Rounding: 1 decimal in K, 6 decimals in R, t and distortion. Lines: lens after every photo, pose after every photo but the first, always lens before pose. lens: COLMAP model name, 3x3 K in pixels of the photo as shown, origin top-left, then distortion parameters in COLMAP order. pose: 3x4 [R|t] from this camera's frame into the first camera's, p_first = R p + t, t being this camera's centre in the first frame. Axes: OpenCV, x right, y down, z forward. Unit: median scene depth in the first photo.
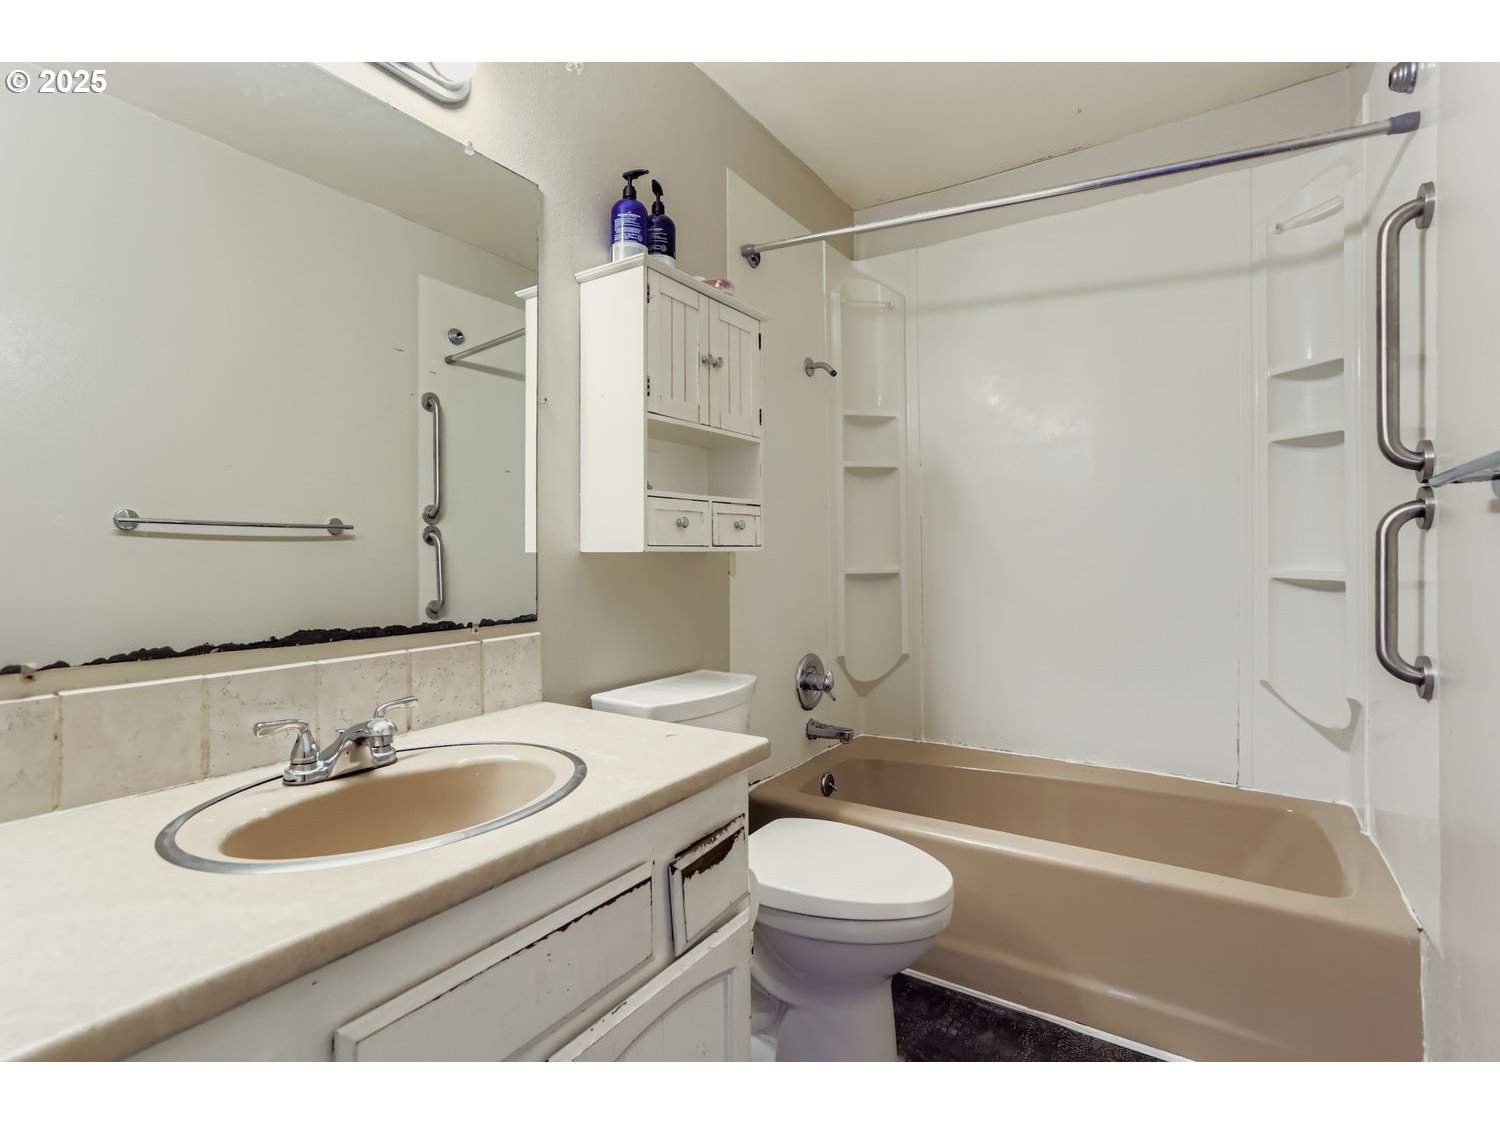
lens RADIAL K [[724.9, 0, 743.5], [0, 724.9, 557.2], [0, 0, 1]] dist [-0.026822, 0.016013]
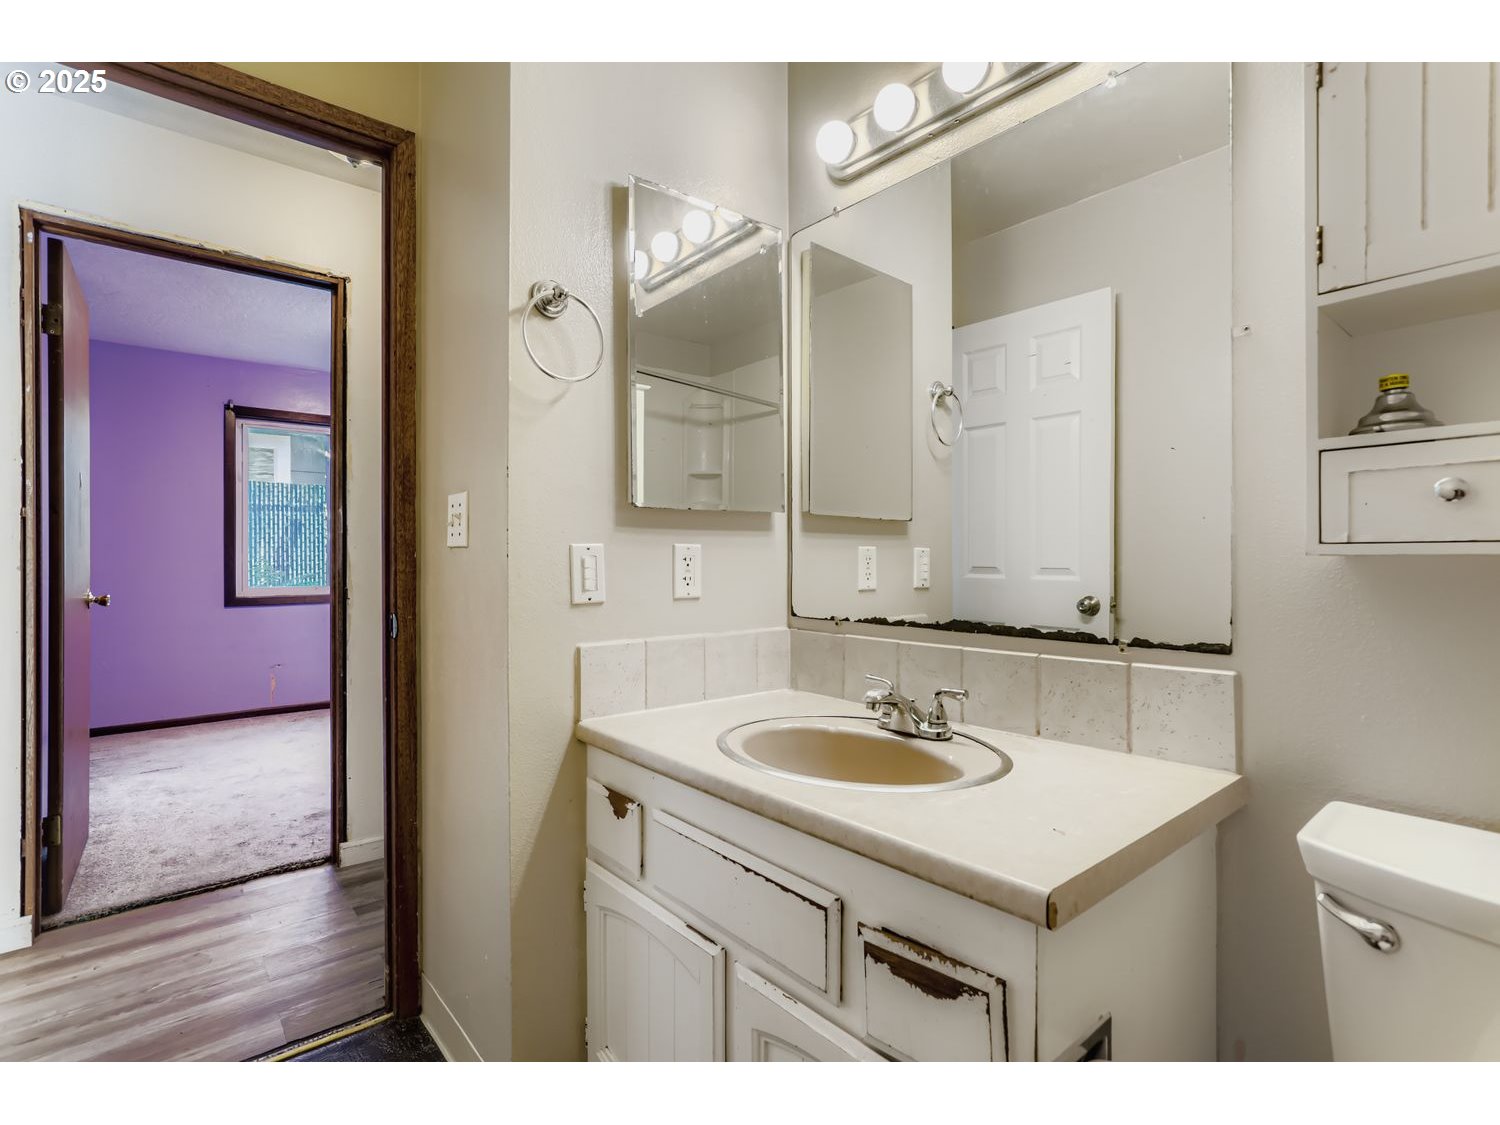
lens RADIAL K [[724.9, 0, 743.5], [0, 724.9, 557.2], [0, 0, 1]] dist [-0.026822, 0.016013]
pose [[-0.295027, 0.002397, -0.955486, 0.704925], [0.000327, 0.999997, 0.002408, -0.009732], [0.955489, 0.000398, -0.295026, 1.047461]]
